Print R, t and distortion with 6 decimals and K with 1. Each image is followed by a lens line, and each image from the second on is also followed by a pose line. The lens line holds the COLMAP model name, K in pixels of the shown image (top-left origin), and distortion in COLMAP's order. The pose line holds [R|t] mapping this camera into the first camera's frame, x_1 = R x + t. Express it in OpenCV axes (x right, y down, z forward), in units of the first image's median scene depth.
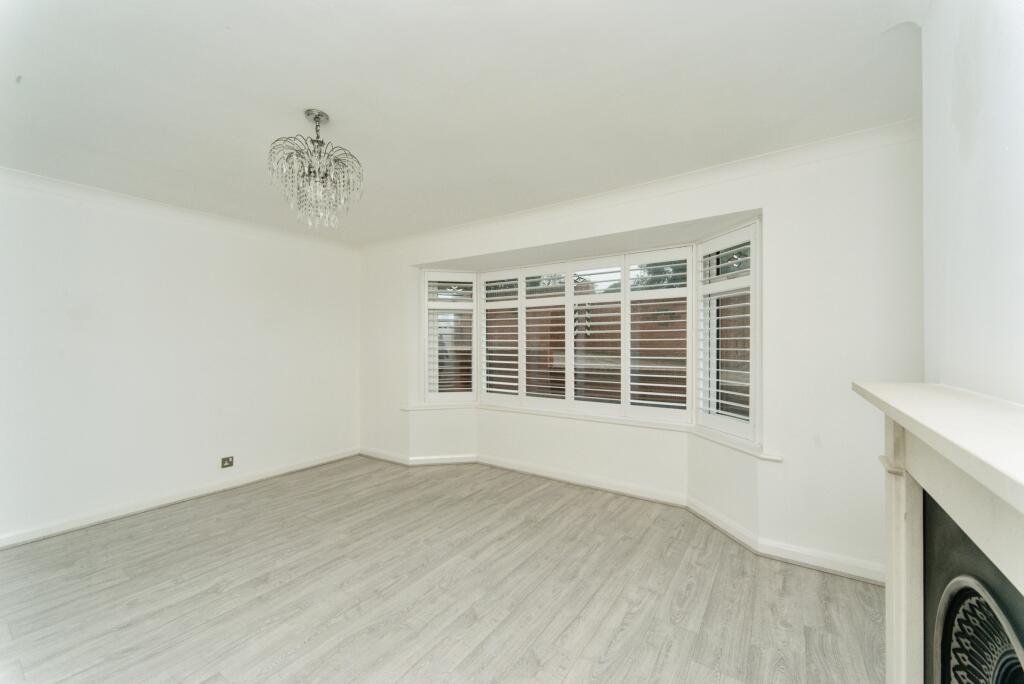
lens RADIAL K [[402.5, 0, 513.8], [0, 402.5, 344.2], [0, 0, 1]] dist [-0.001692, 0.000261]
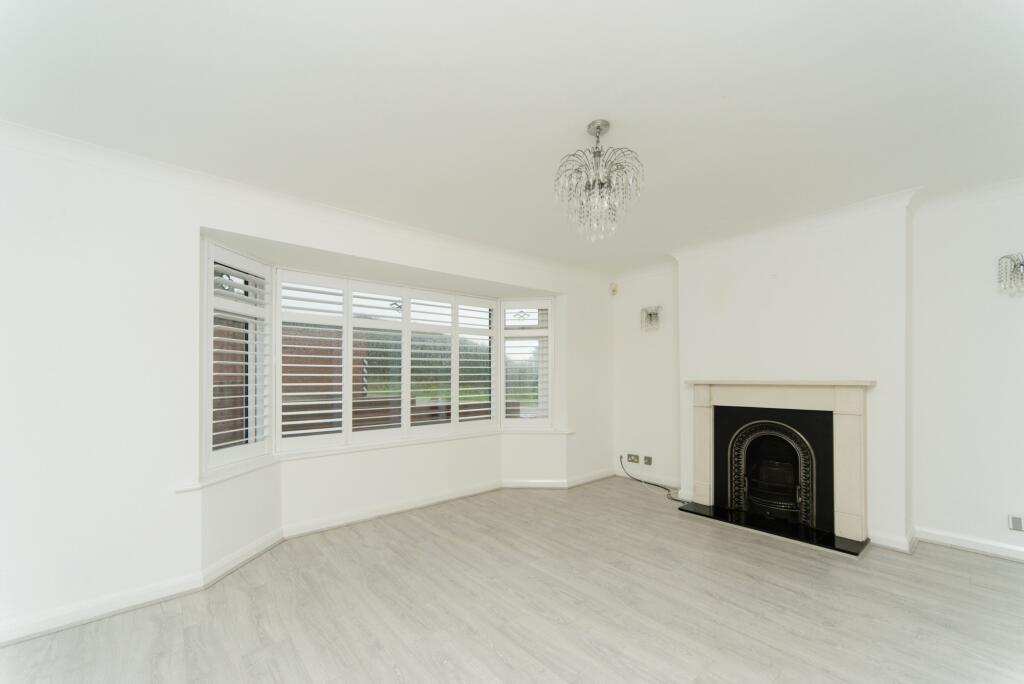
lens RADIAL K [[402.5, 0, 538.7], [0, 402.5, 365.9], [0, 0, 1]] dist [-0.001692, 0.000261]
pose [[0.242962, 0.015392, 0.969914, -0.809279], [0.002704, 0.999859, -0.016545, 0.006525], [-0.970032, 0.006642, 0.242886, 0.483084]]
